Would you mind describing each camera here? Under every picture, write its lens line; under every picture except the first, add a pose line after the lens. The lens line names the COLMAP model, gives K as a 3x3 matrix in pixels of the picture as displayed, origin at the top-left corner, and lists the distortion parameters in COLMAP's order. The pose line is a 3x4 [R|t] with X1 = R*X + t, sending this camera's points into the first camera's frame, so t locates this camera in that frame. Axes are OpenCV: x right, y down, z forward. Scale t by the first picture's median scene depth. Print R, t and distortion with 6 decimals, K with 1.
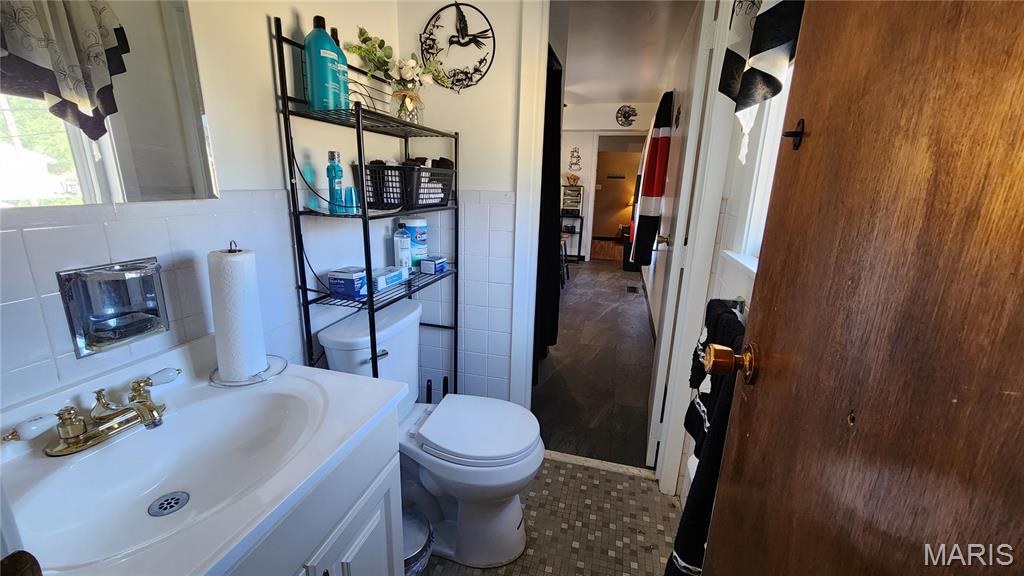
lens RADIAL K [[417.9, 0, 512.6], [0, 417.9, 289.7], [0, 0, 1]] dist [0.004430, 0.000713]
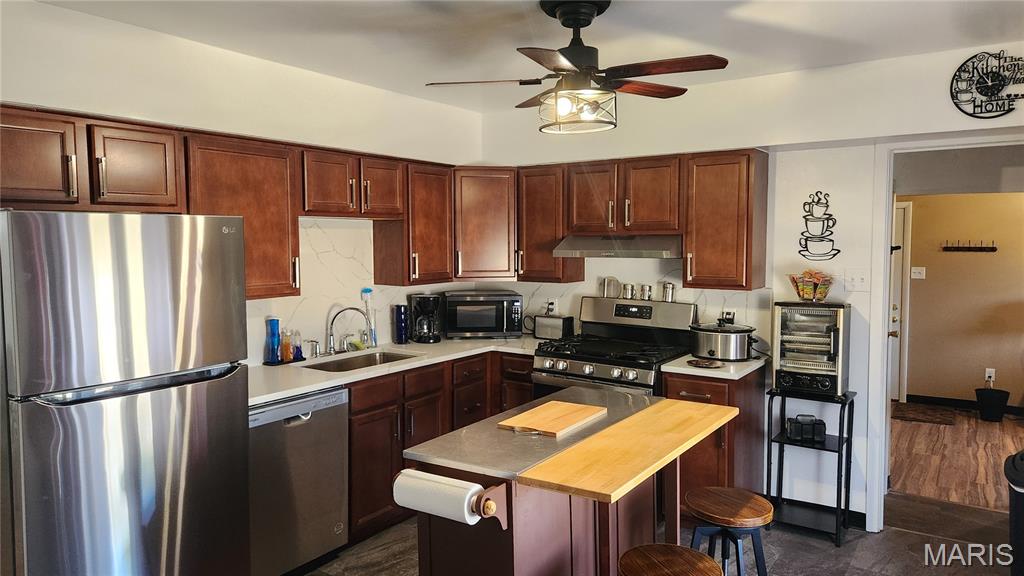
lens RADIAL K [[697.4, 0, 513.3], [0, 697.4, 287.7], [0, 0, 1]] dist [0.049836, -0.003661]
pose [[0.940464, -0.010084, -0.339744, 0.110714], [-0.052684, 0.983155, -0.175017, -0.148423], [0.335786, 0.182496, 0.924091, 0.395151]]
